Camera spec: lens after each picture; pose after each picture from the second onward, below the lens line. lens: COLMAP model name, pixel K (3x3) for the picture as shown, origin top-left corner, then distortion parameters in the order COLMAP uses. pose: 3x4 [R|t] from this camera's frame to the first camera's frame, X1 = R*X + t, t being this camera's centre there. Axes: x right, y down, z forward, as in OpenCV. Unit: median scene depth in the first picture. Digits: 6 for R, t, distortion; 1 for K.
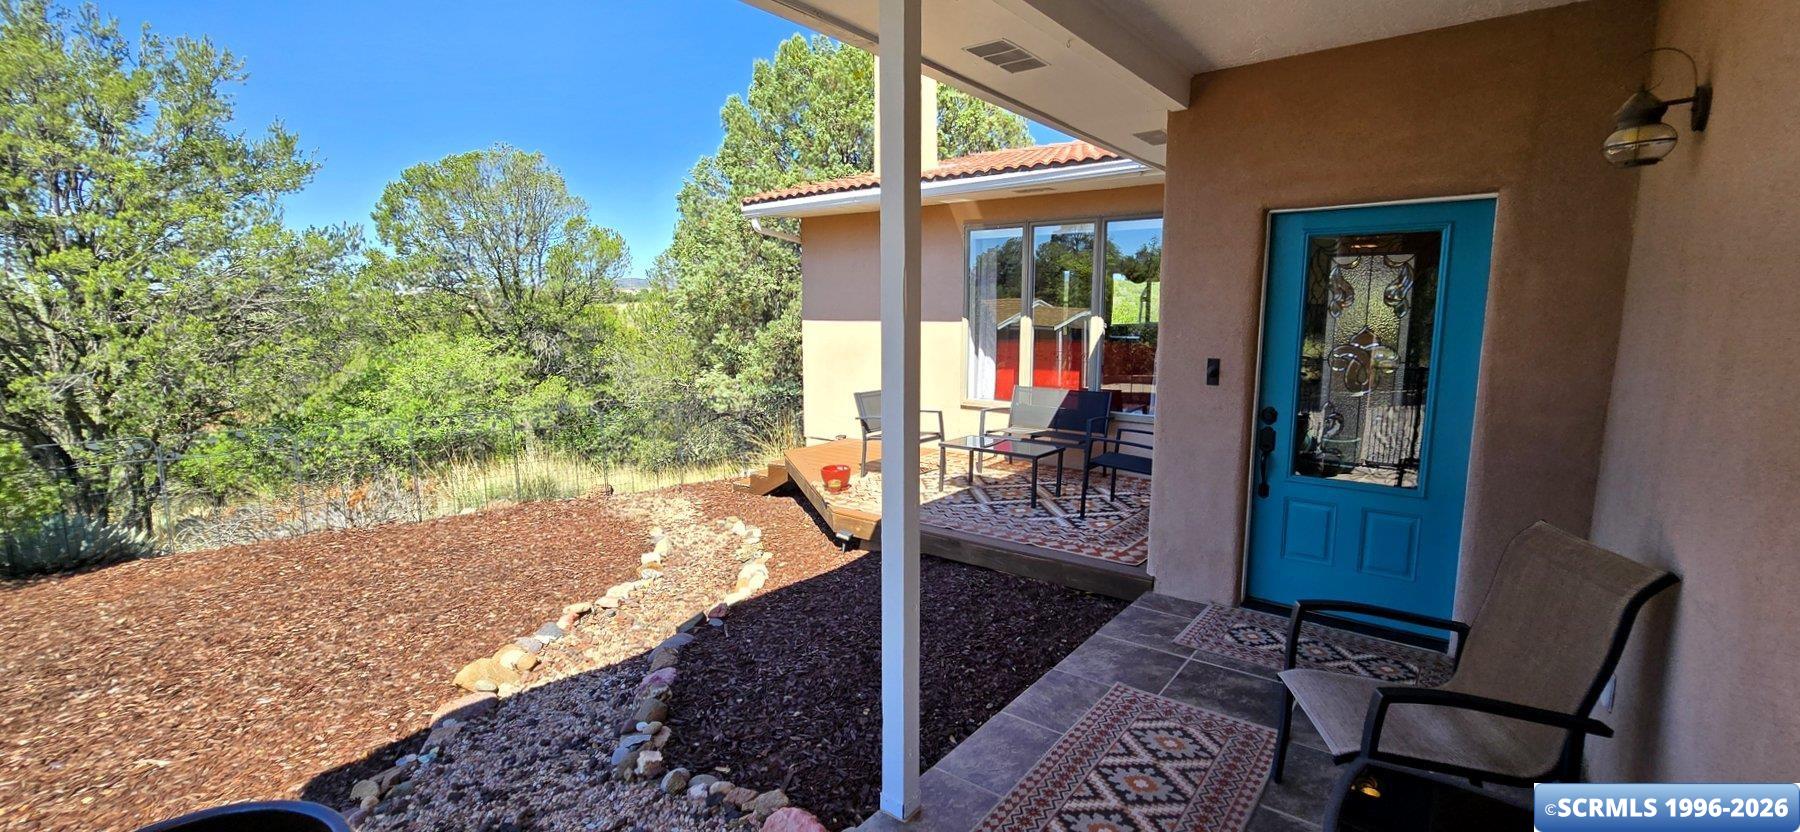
lens RADIAL K [[739.9, 0, 900.0], [0, 739.9, 416.0], [0, 0, 1]] dist [-0.001368, -0.000174]
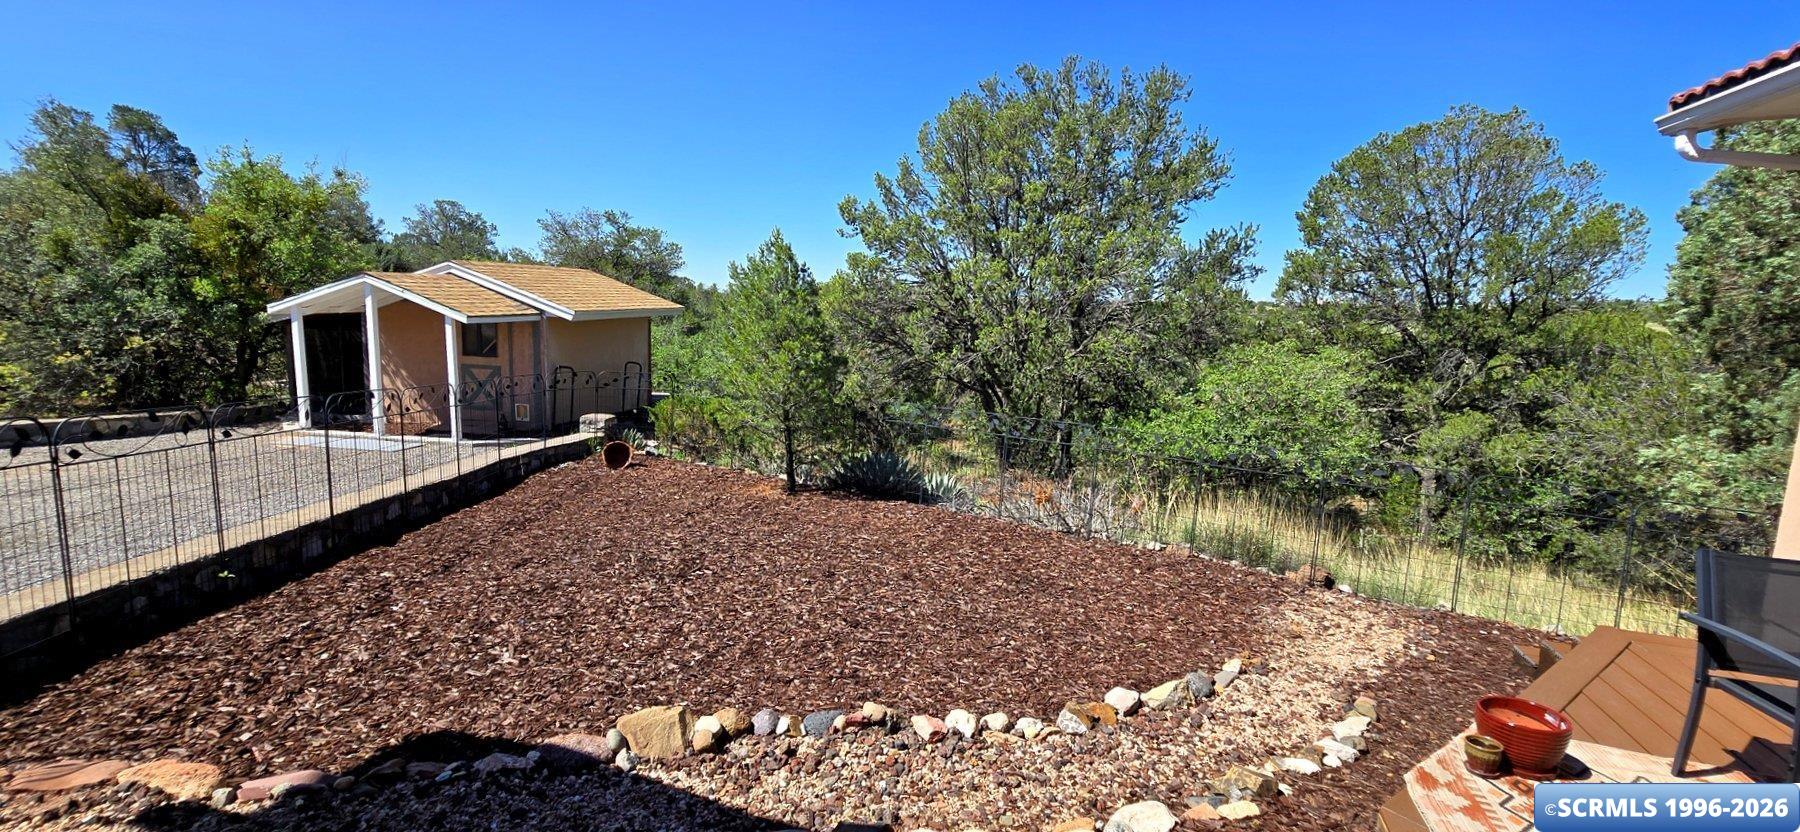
lens RADIAL K [[772.6, 0, 900.0], [0, 772.6, 416.0], [0, 0, 1]] dist [-0.000217, -0.000037]
pose [[0.346664, 0.149107, -0.926062, 0.126323], [-0.170473, 0.980857, 0.094115, -0.055070], [0.922368, 0.125243, 0.365447, 0.423929]]
